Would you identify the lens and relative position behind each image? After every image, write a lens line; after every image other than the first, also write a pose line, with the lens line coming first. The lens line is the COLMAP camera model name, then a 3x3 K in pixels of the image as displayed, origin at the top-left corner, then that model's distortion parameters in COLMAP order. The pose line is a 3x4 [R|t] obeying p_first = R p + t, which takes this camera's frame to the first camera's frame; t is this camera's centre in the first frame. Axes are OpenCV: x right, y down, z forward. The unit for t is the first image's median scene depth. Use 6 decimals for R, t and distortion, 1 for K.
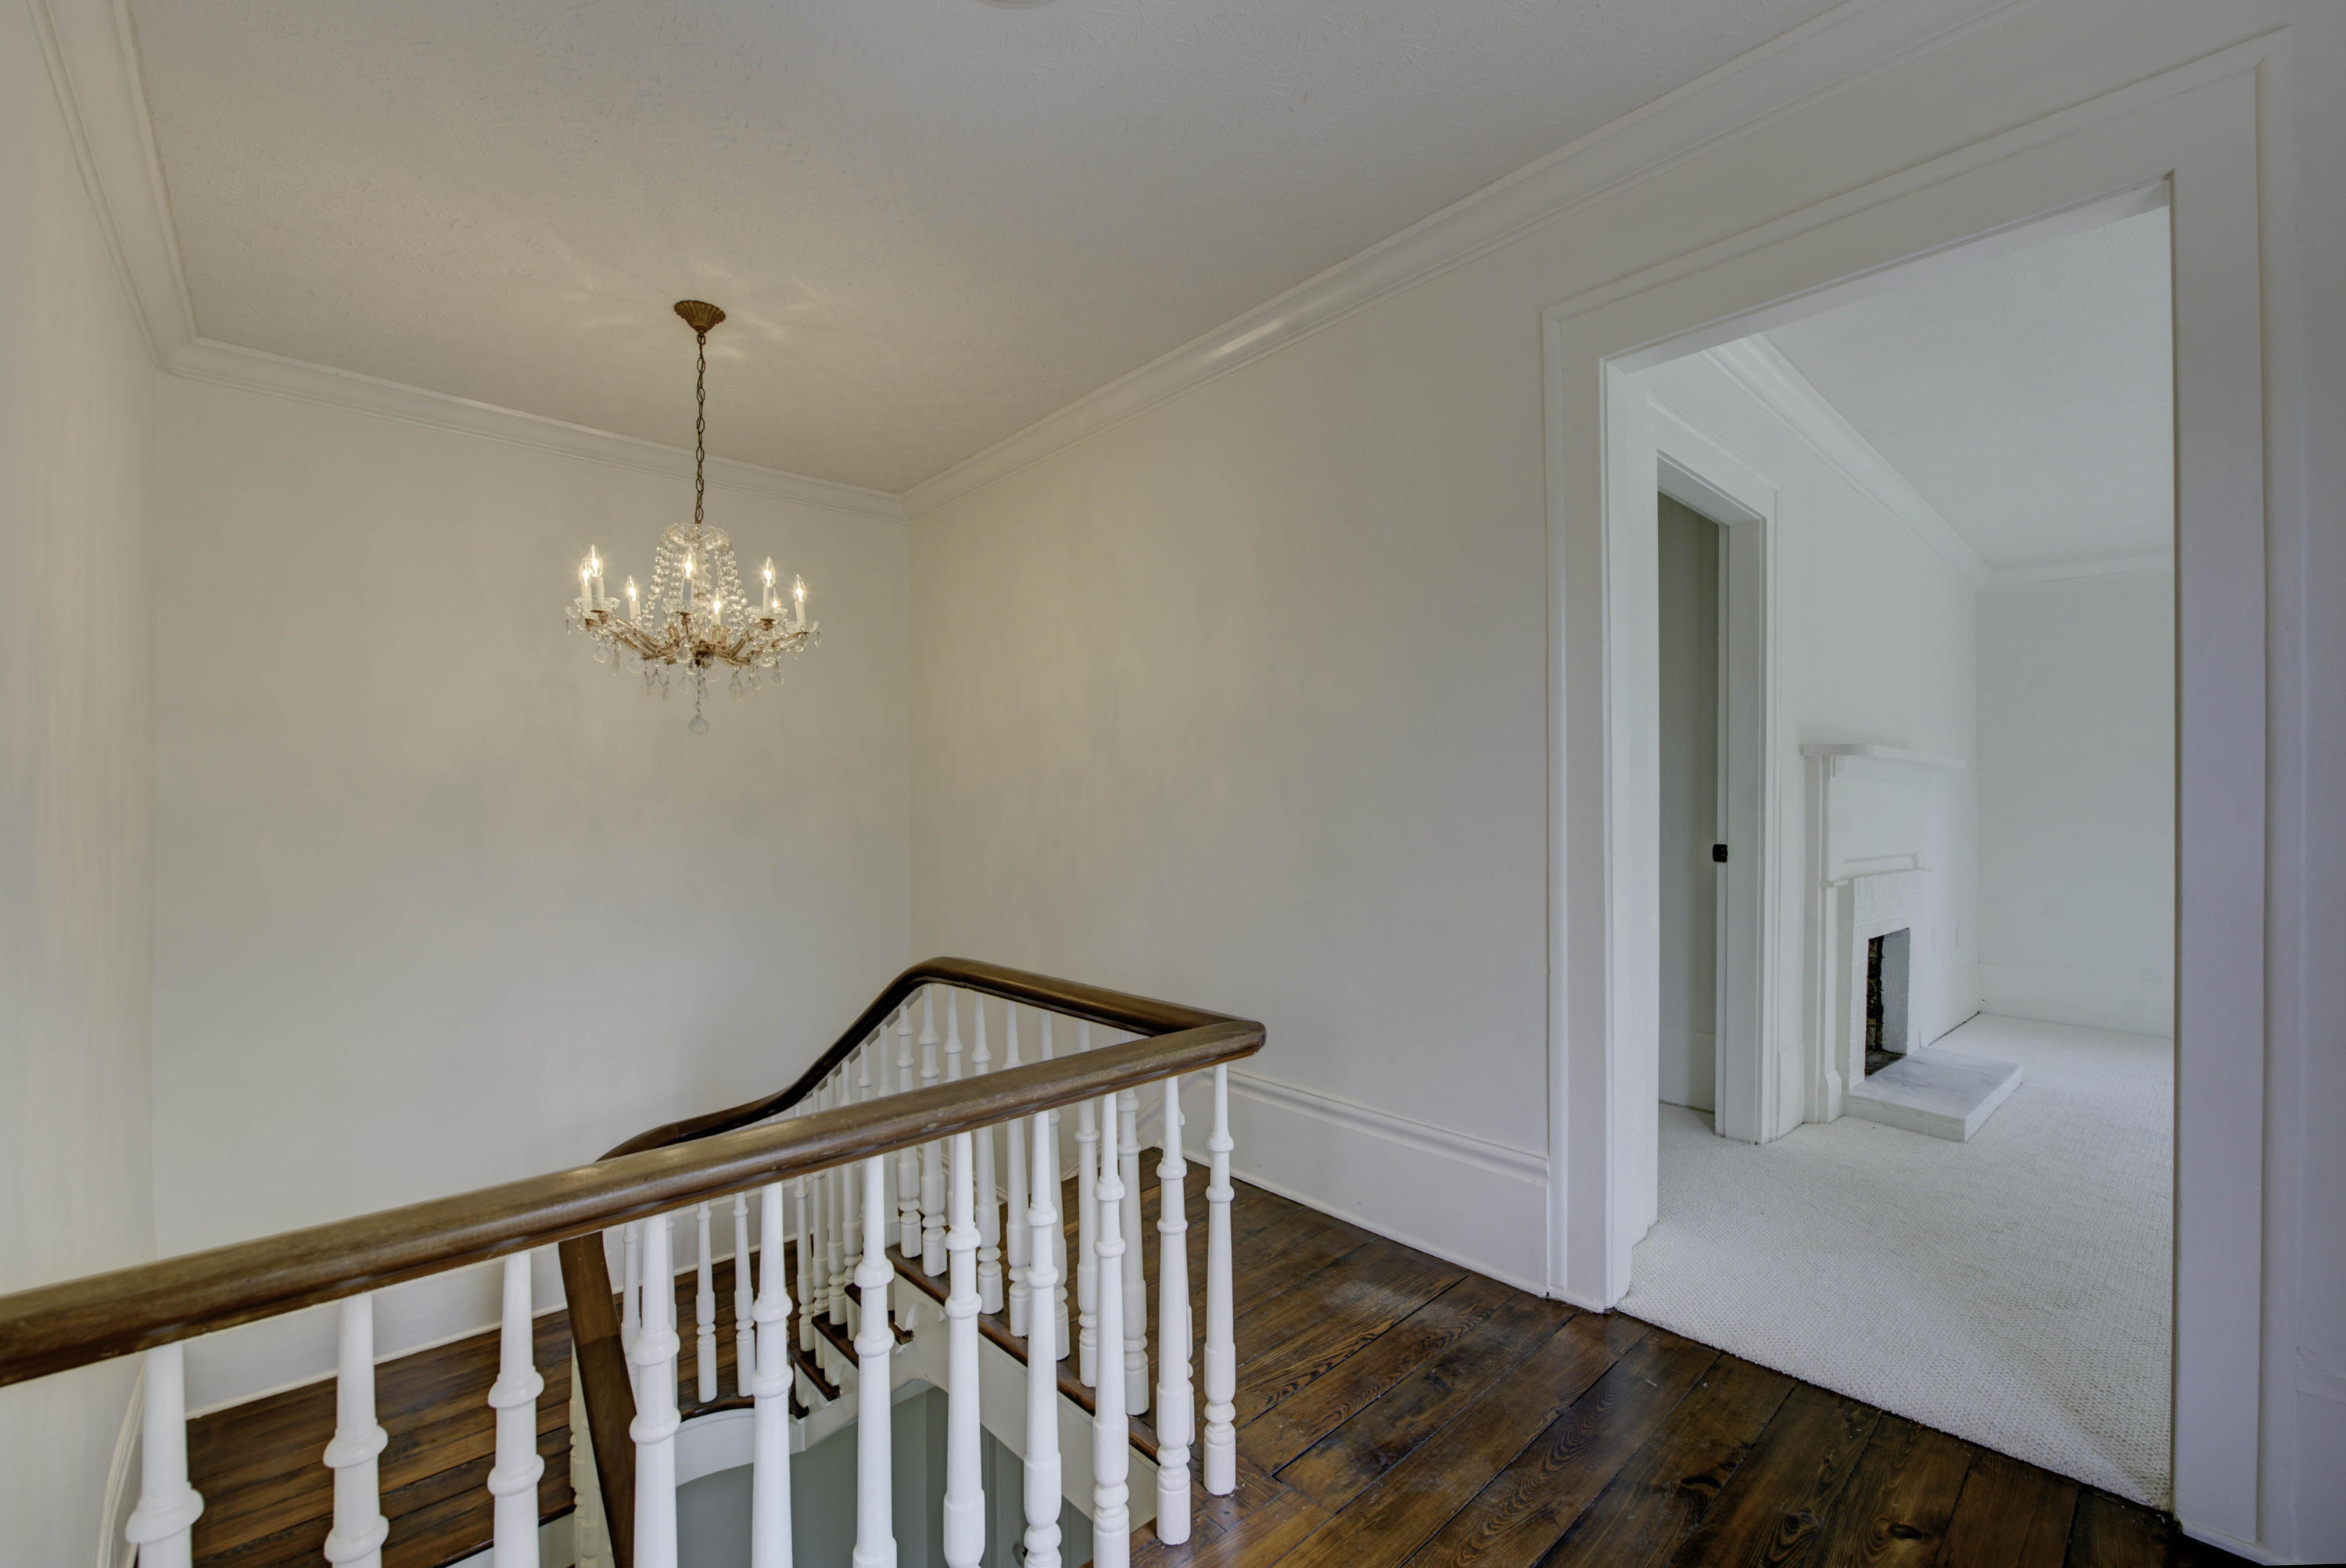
lens RADIAL K [[925.3, 0, 1178.9], [0, 925.3, 793.6], [0, 0, 1]] dist [-0.017525, -0.000528]
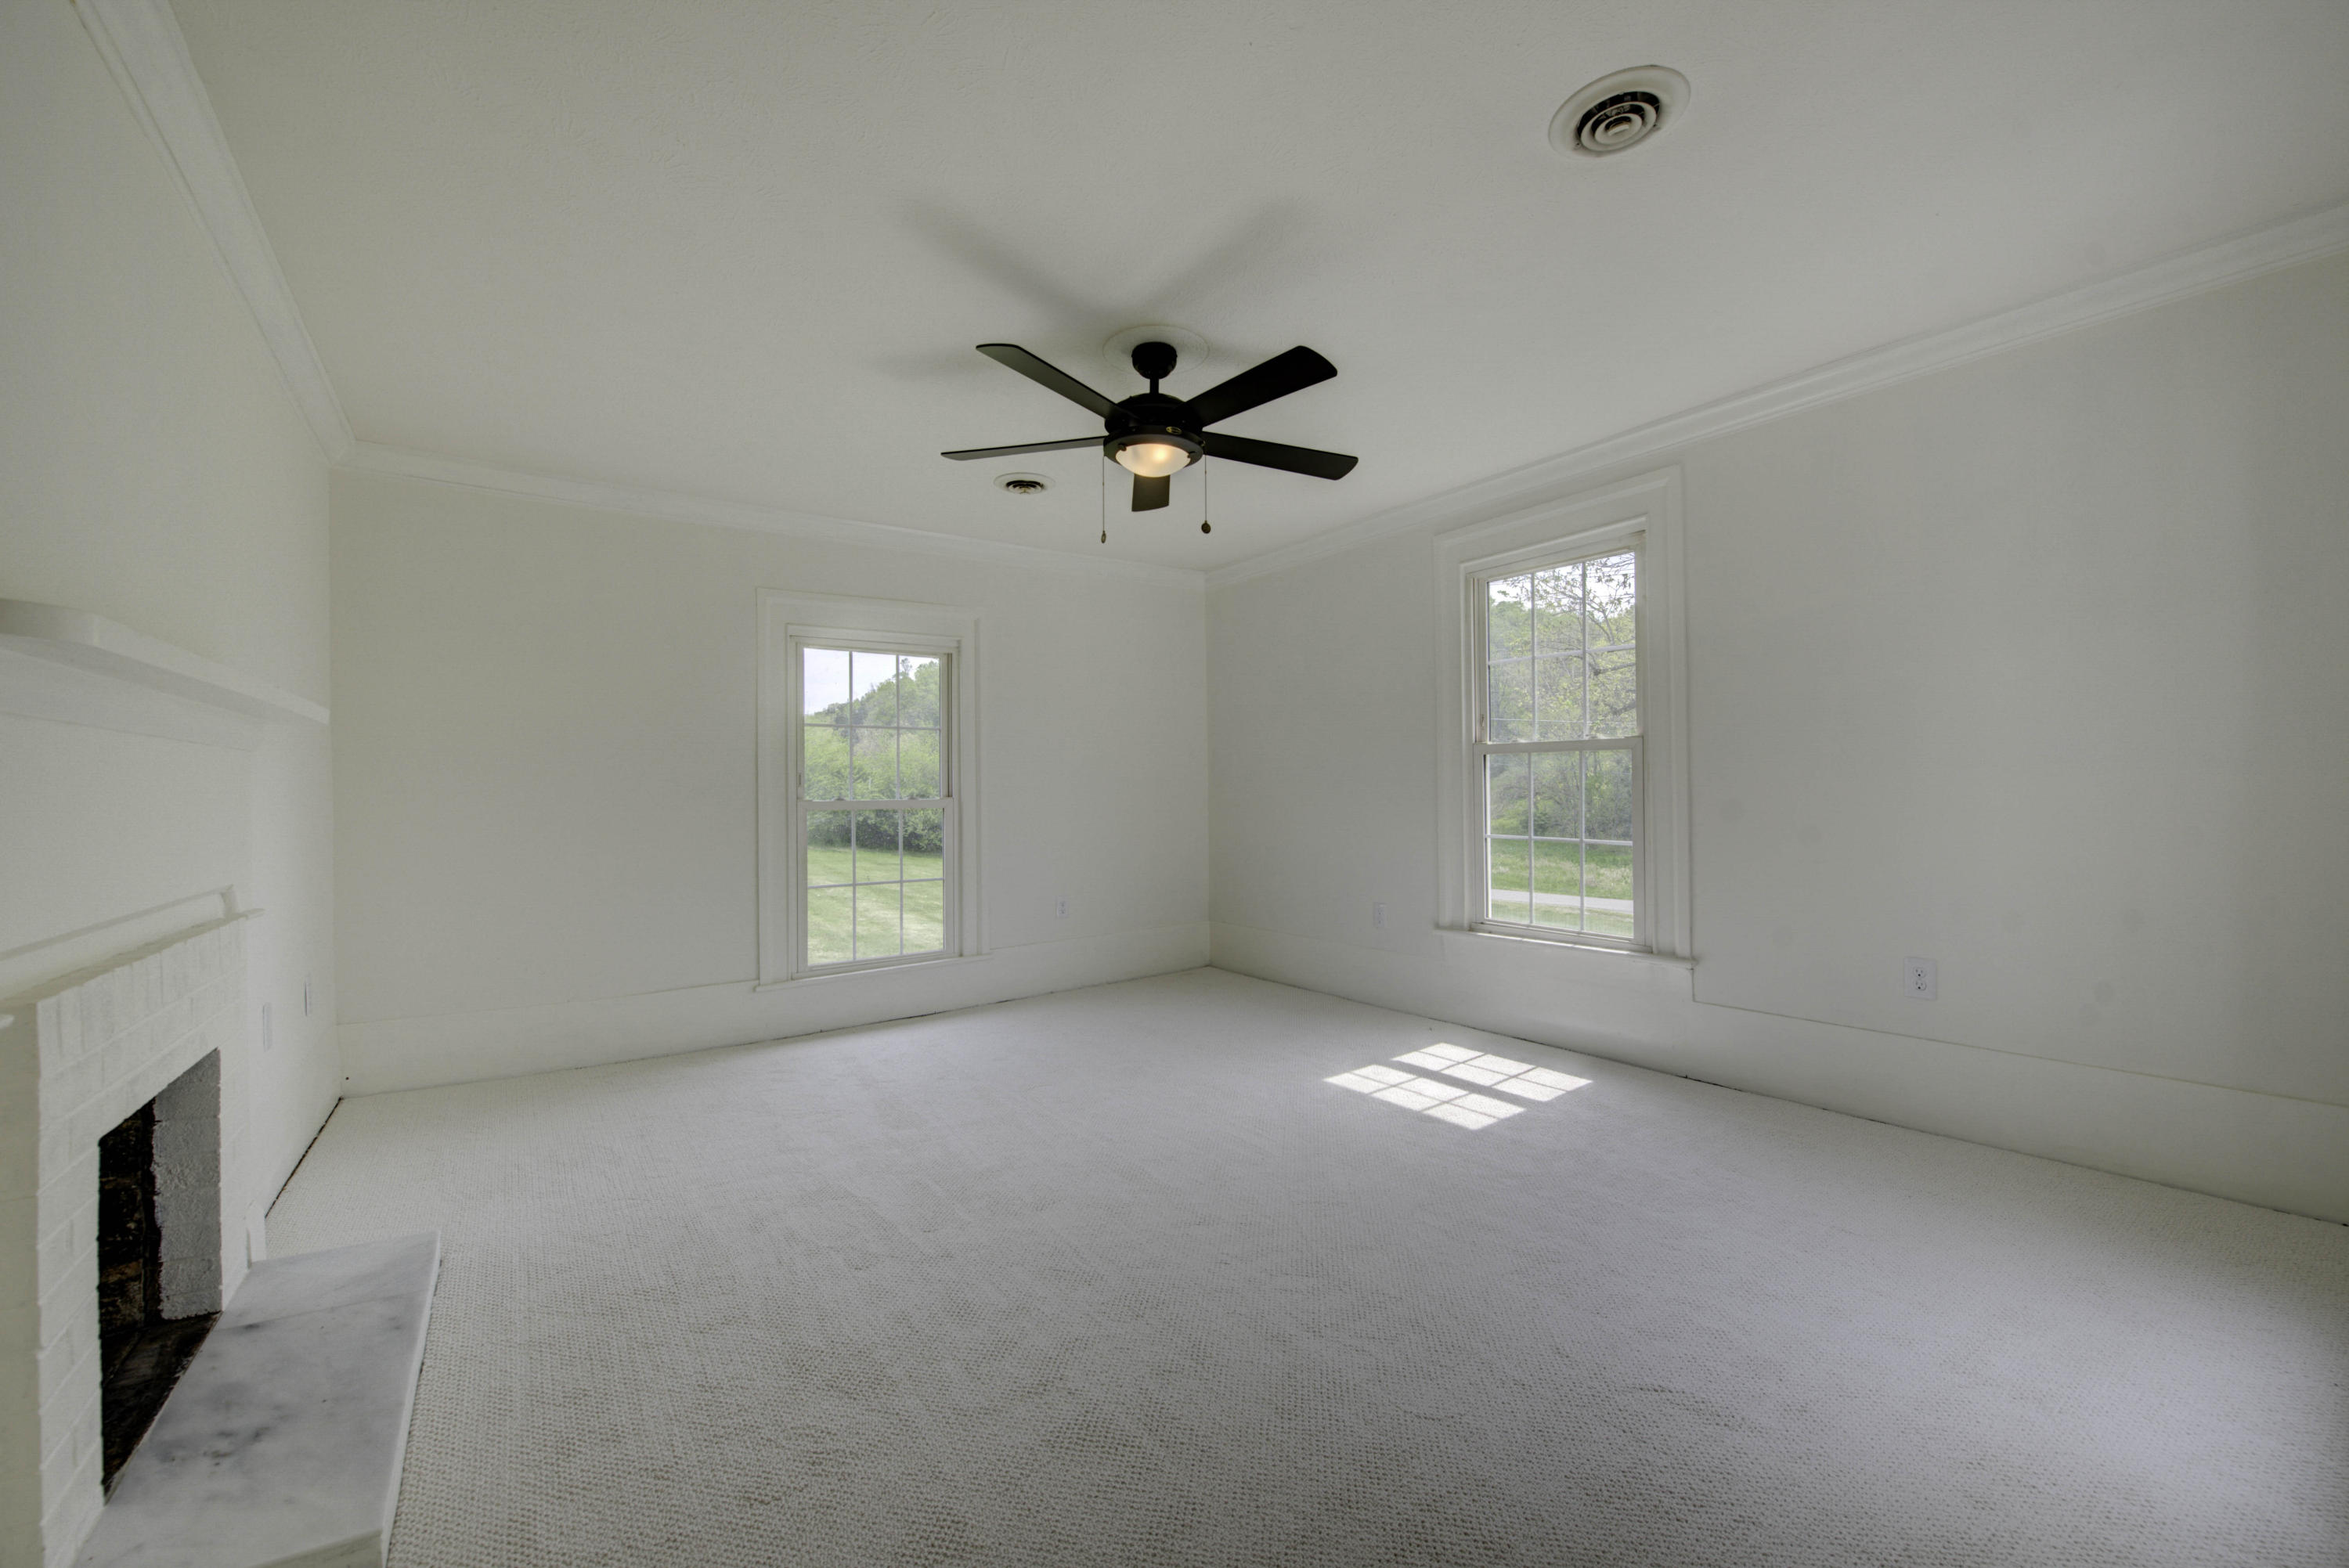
lens RADIAL K [[926.3, 0, 1179.9], [0, 926.3, 785.7], [0, 0, 1]] dist [-0.017525, -0.000528]
pose [[0.085349, -0.003441, 0.996345, 0.367906], [0.007596, 0.999967, 0.002802, 0.011012], [-0.996322, 0.007329, 0.085372, 0.453974]]
